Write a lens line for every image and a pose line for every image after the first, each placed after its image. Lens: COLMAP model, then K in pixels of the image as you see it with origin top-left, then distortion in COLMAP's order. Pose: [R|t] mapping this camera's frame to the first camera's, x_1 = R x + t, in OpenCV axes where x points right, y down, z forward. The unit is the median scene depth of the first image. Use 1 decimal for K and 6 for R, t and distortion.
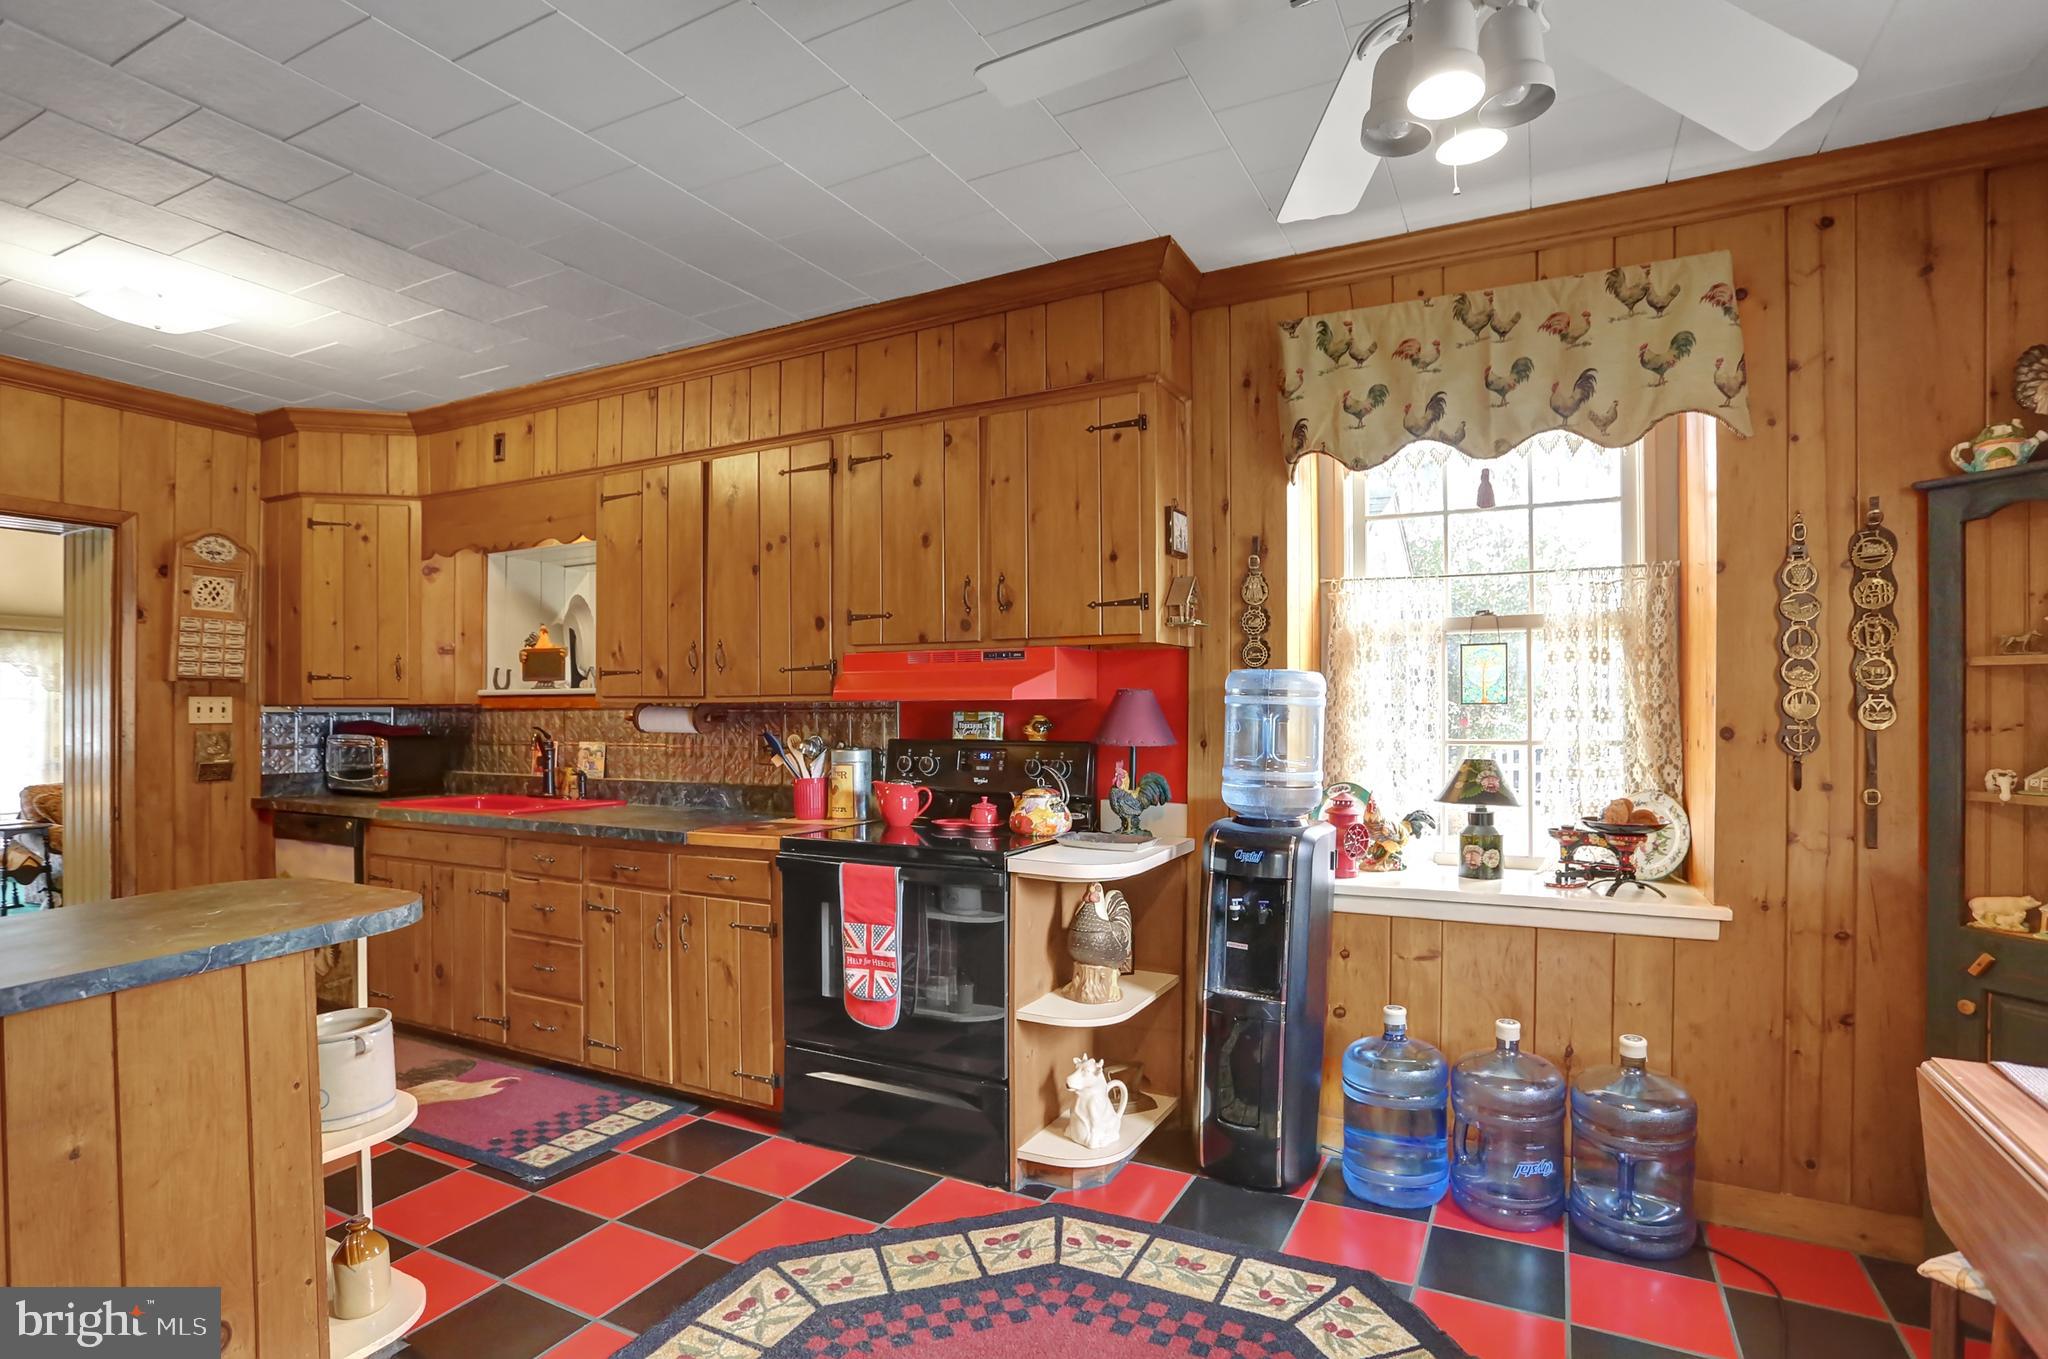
lens RADIAL K [[1016.4, 0, 1056.1], [0, 1016.4, 734.0], [0, 0, 1]] dist [-0.039252, 0.016036]
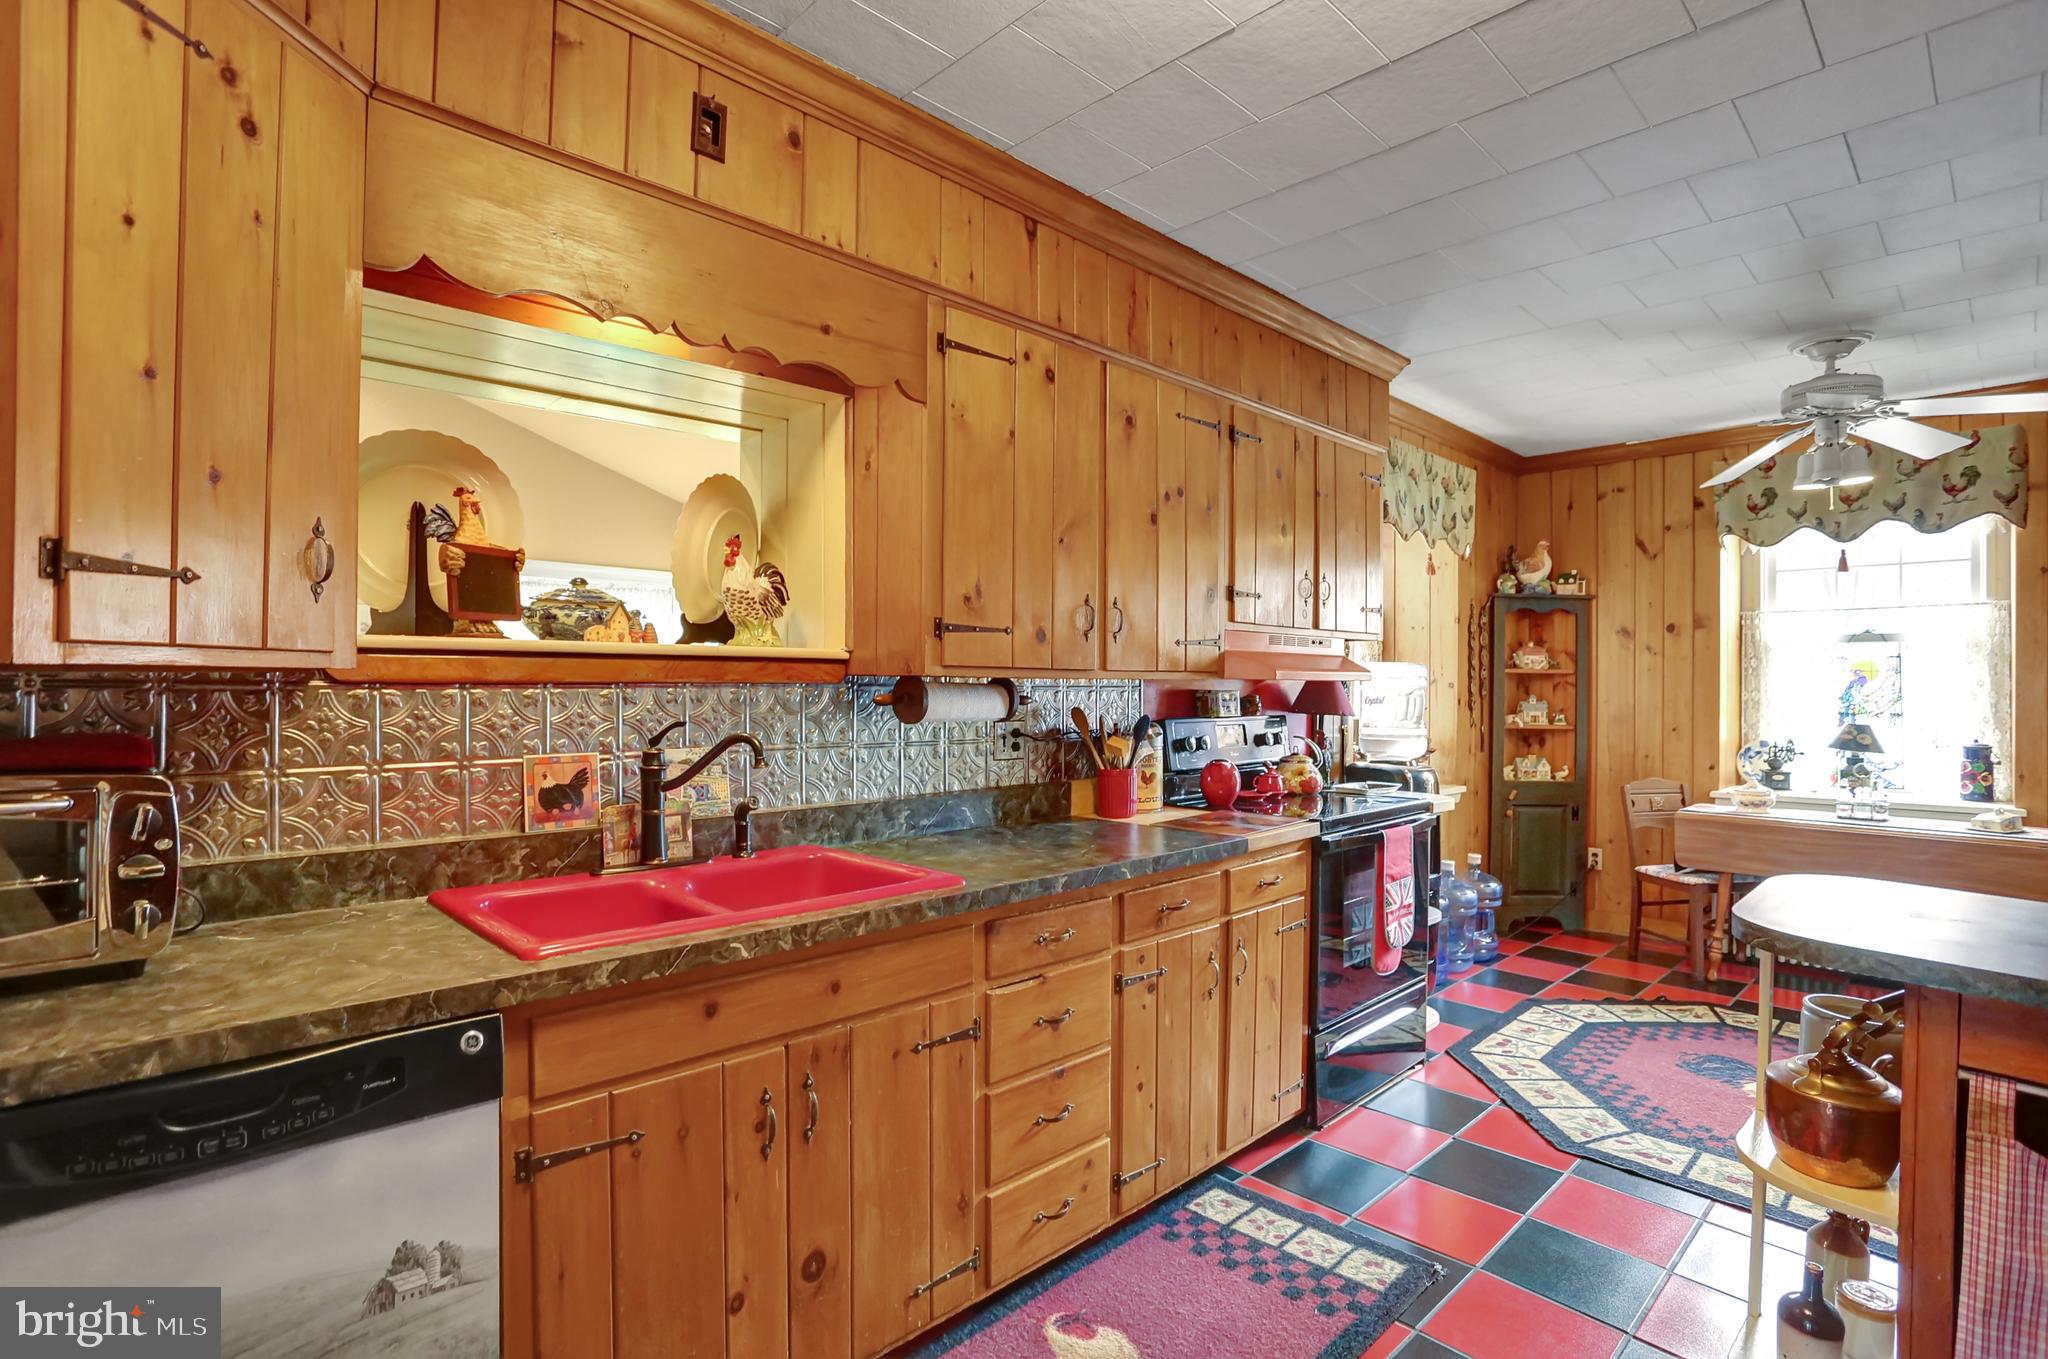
lens RADIAL K [[1016.4, 0, 998.1], [0, 1016.4, 679.2], [0, 0, 1]] dist [-0.039252, 0.016036]
pose [[0.327393, 0.001529, 0.944887, -1.306511], [0.009941, 0.999938, -0.005062, -0.033060], [-0.944836, 0.011051, 0.327358, 0.988013]]
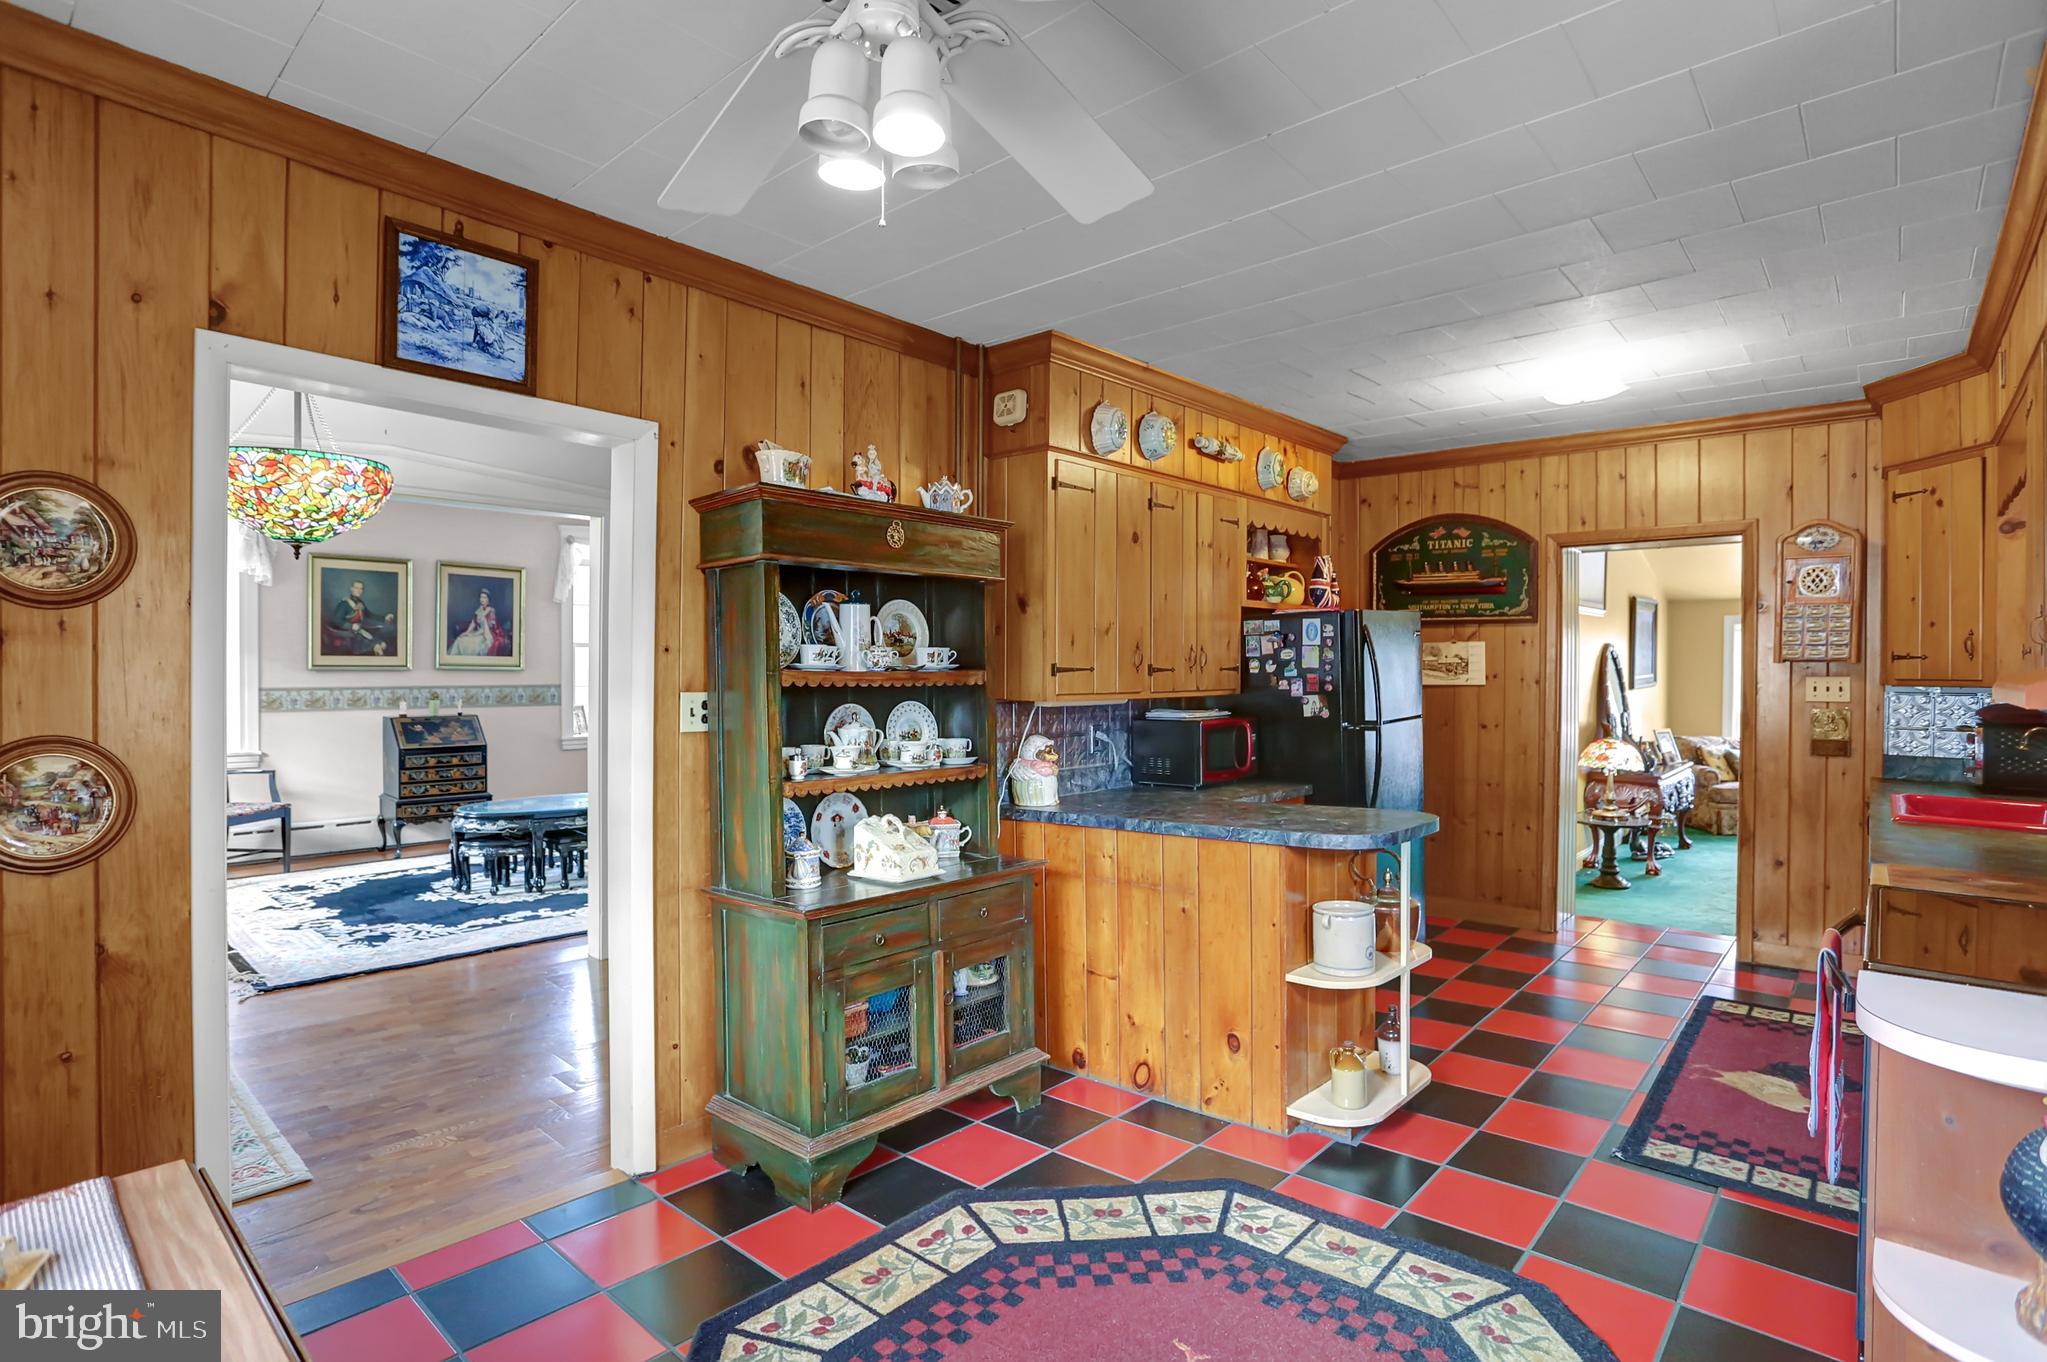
lens RADIAL K [[1015.9, 0, 970.1], [0, 1015.9, 681.4], [0, 0, 1]] dist [-0.039252, 0.016036]
pose [[-0.294948, 0.009635, -0.955465, 0.603366], [-0.016725, 0.999744, 0.015245, -0.045792], [0.955367, 0.020477, -0.294711, 0.599778]]
